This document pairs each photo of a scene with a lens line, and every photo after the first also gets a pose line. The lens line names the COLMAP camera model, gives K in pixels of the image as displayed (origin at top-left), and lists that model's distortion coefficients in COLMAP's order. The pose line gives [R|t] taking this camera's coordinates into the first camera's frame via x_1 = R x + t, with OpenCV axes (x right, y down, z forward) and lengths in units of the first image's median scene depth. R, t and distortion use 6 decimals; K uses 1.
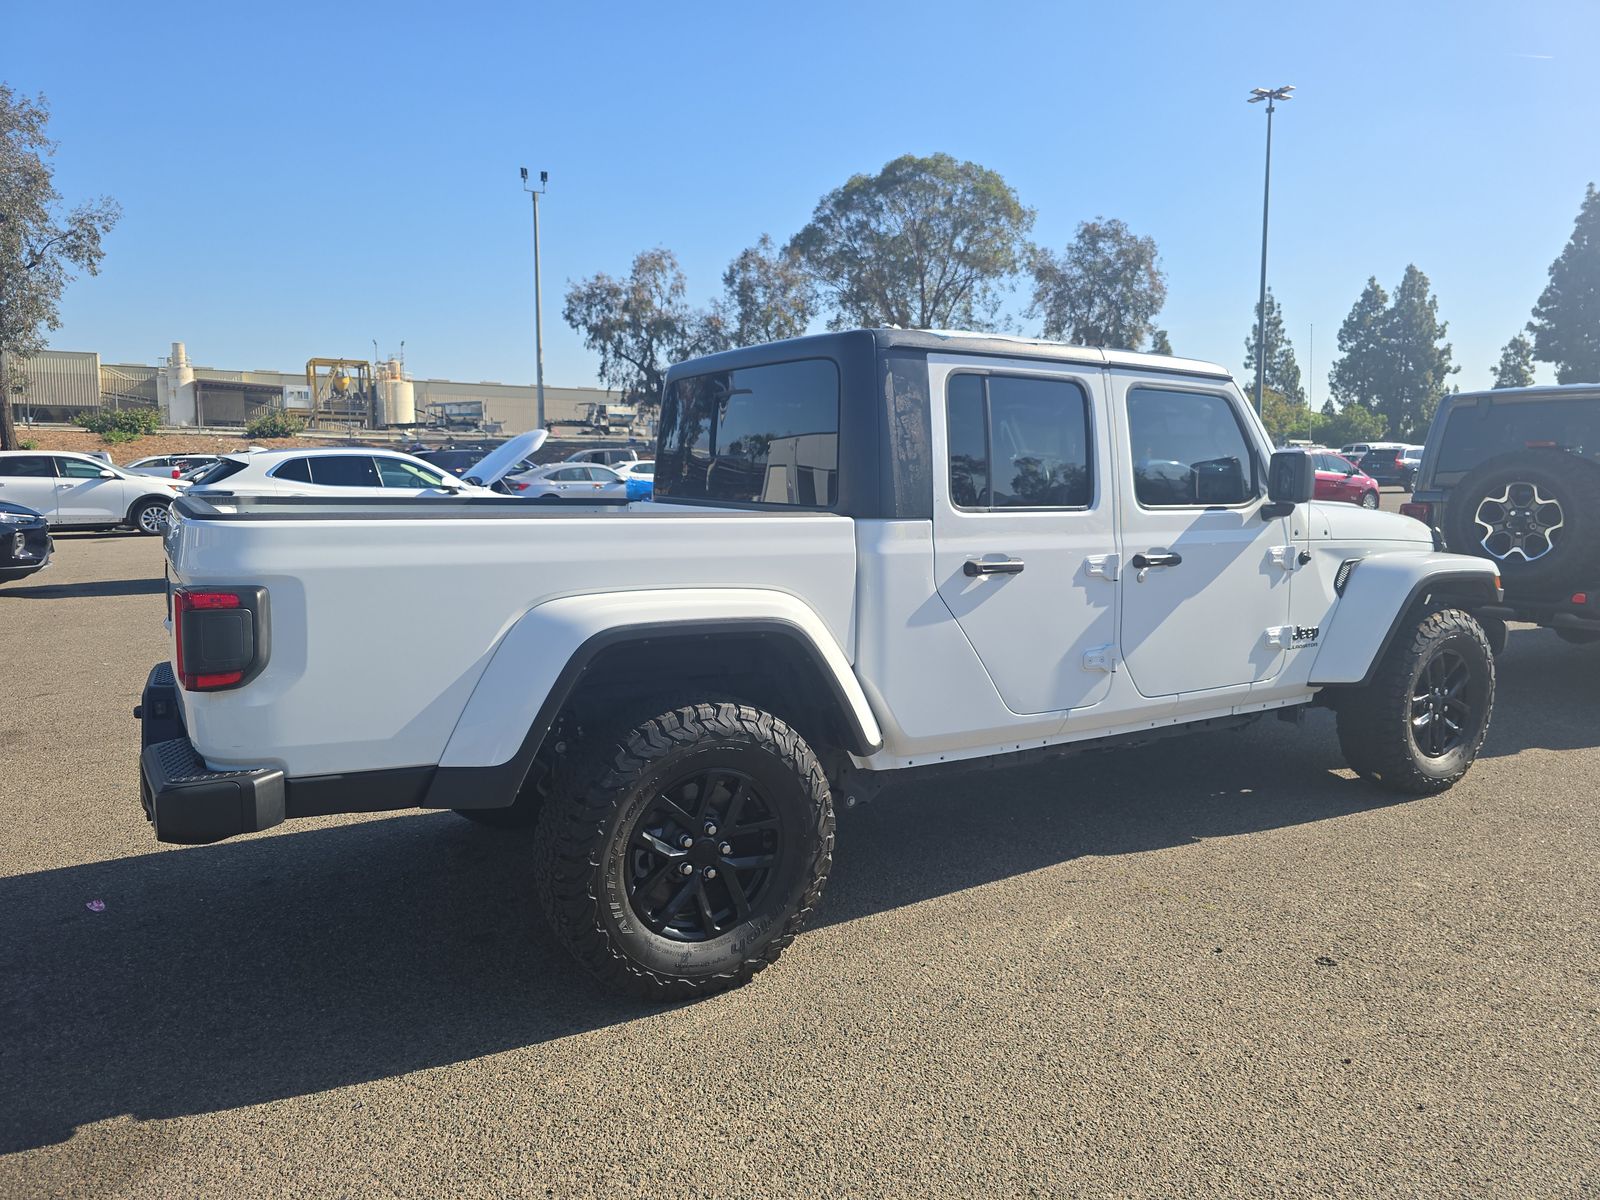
lens RADIAL K [[1081.3, 0, 805.1], [0, 1081.3, 601.2], [0, 0, 1]] dist [0.054737, -0.043332]
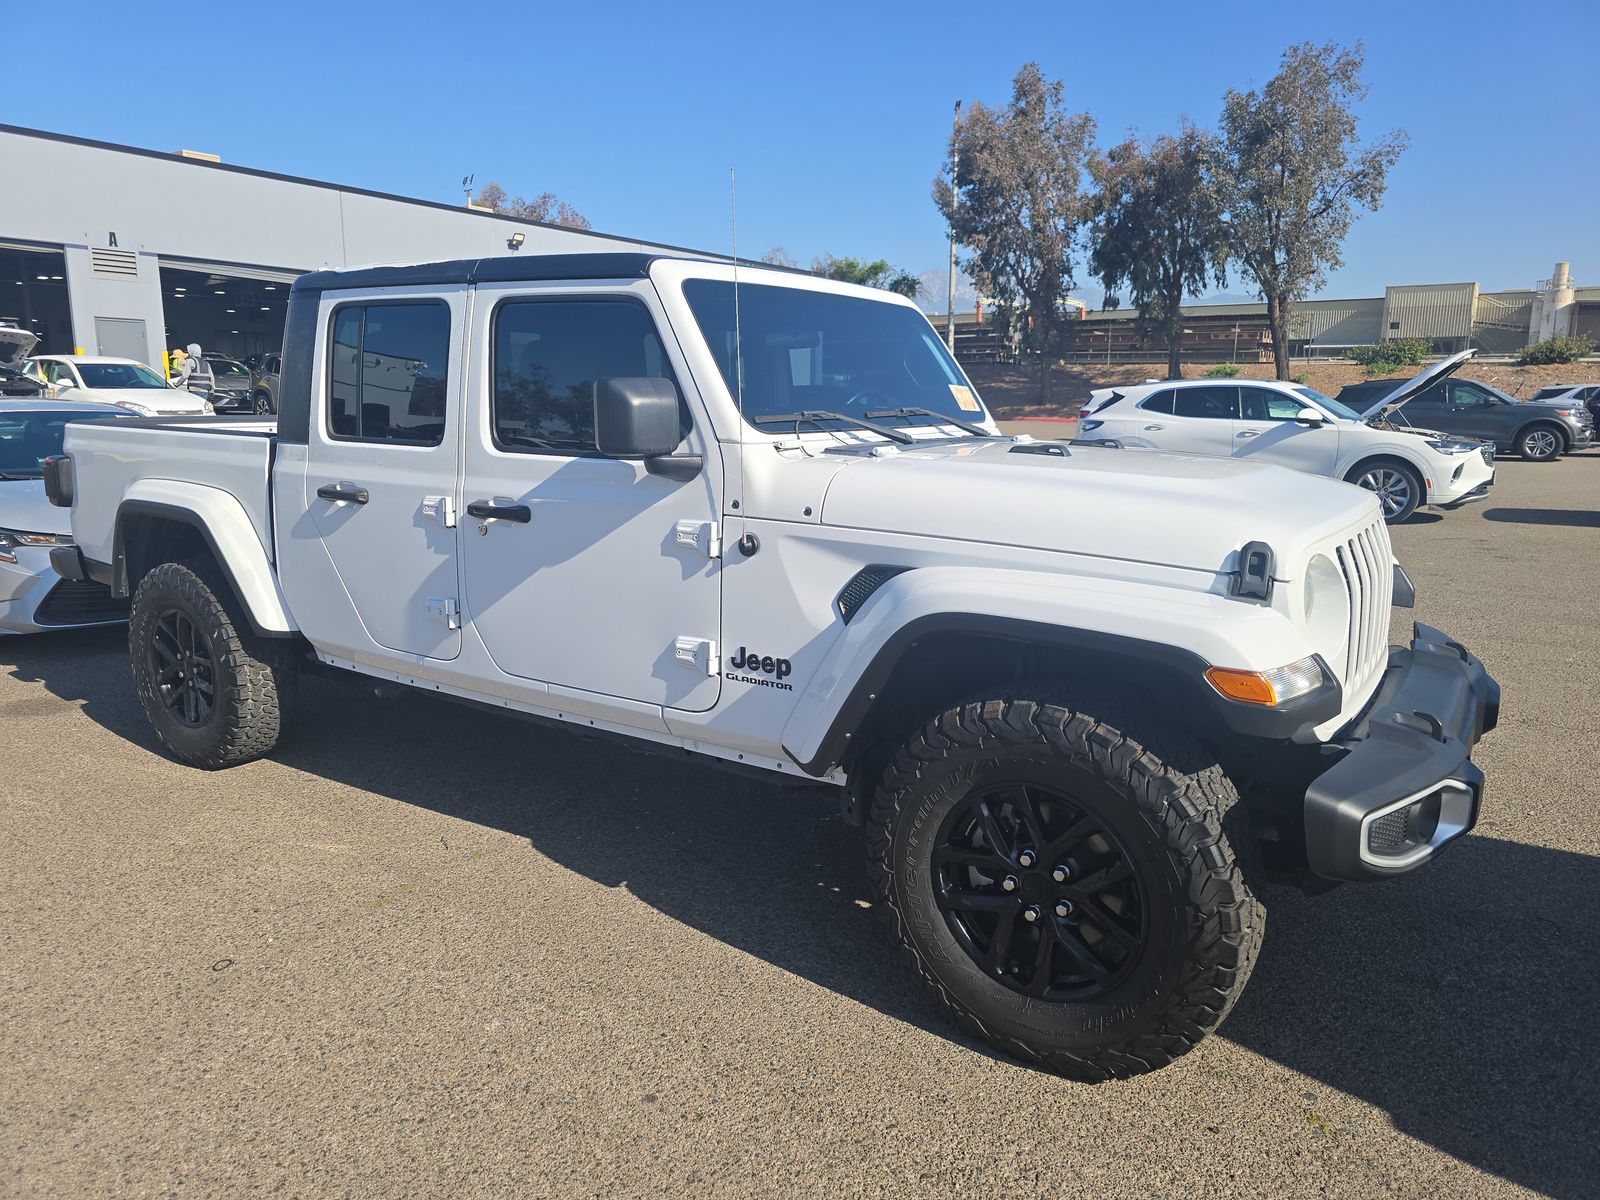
lens RADIAL K [[1081.3, 0, 805.8], [0, 1081.3, 605.4], [0, 0, 1]] dist [0.054737, -0.043332]
pose [[0.413732, 0.172474, -0.893912, 0.095595], [-0.113681, 0.983993, 0.137239, -0.008777], [0.903273, 0.044841, 0.426717, 0.069580]]
